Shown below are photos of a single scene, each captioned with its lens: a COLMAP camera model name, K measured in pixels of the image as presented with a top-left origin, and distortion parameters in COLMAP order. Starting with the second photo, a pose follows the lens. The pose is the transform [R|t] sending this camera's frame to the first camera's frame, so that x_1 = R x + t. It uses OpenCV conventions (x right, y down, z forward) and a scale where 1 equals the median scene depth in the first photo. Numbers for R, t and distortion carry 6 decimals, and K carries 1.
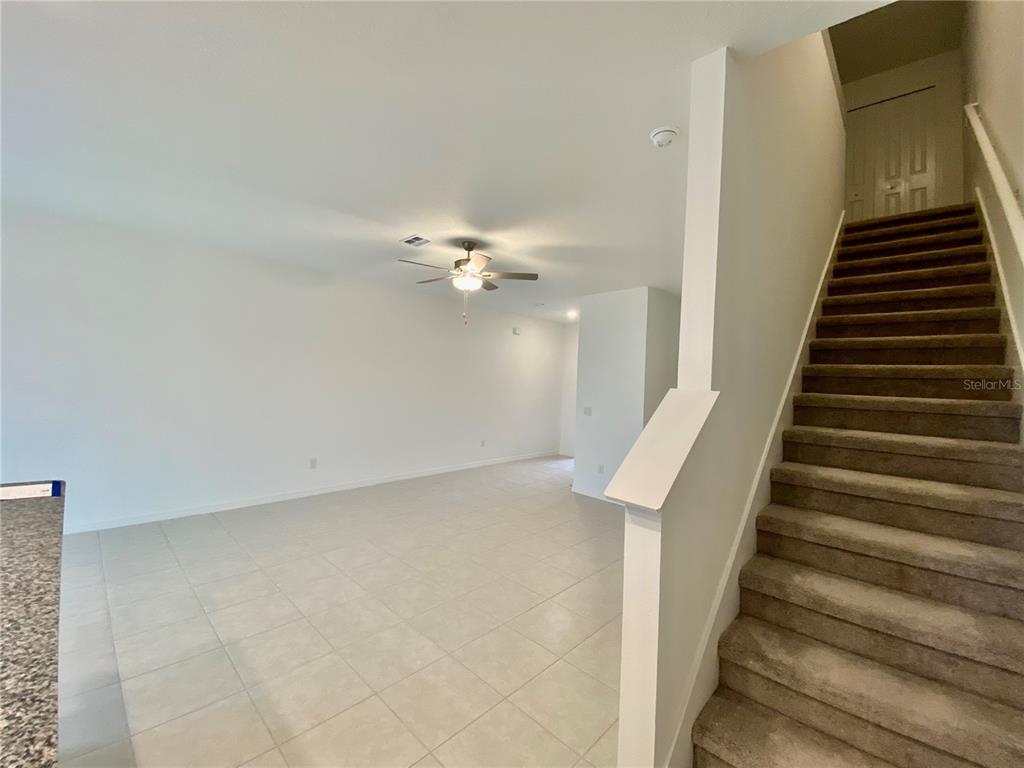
lens RADIAL K [[395.9, 0, 512.0], [0, 395.9, 384.0], [0, 0, 1]] dist [0.000271, -0.009348]
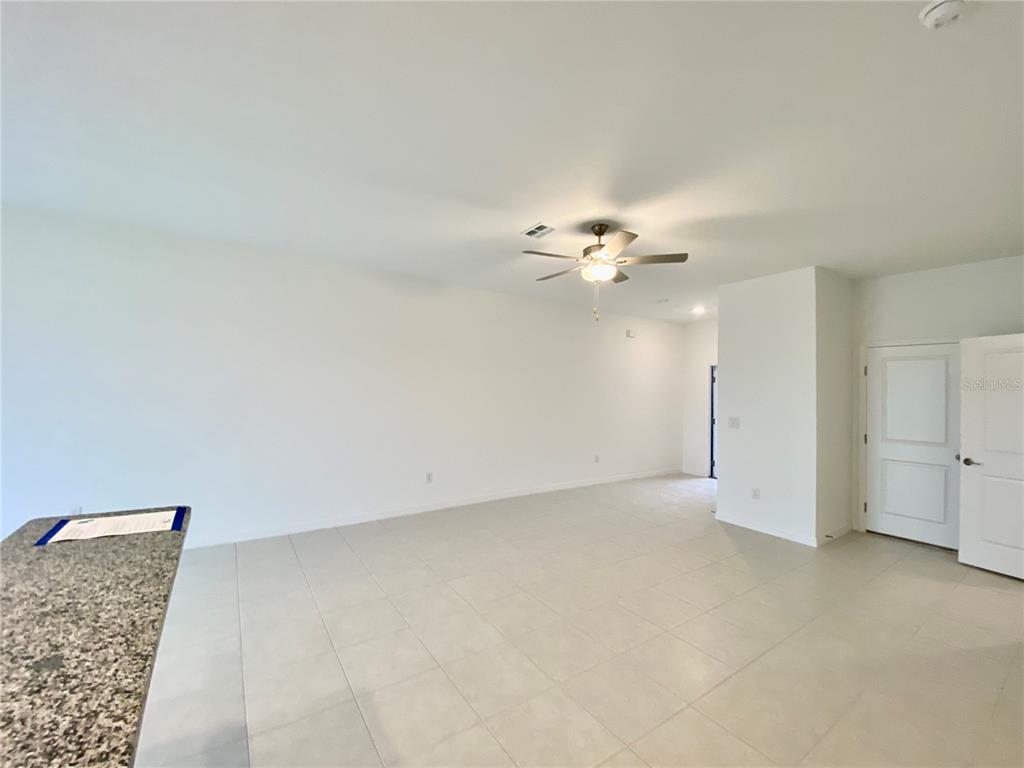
lens RADIAL K [[395.9, 0, 512.0], [0, 395.9, 384.0], [0, 0, 1]] dist [0.000271, -0.009348]
pose [[0.975739, -0.029036, -0.217005, -0.119249], [0.021521, 0.999087, -0.036914, 0.014063], [0.217878, 0.031349, 0.975472, 0.130437]]
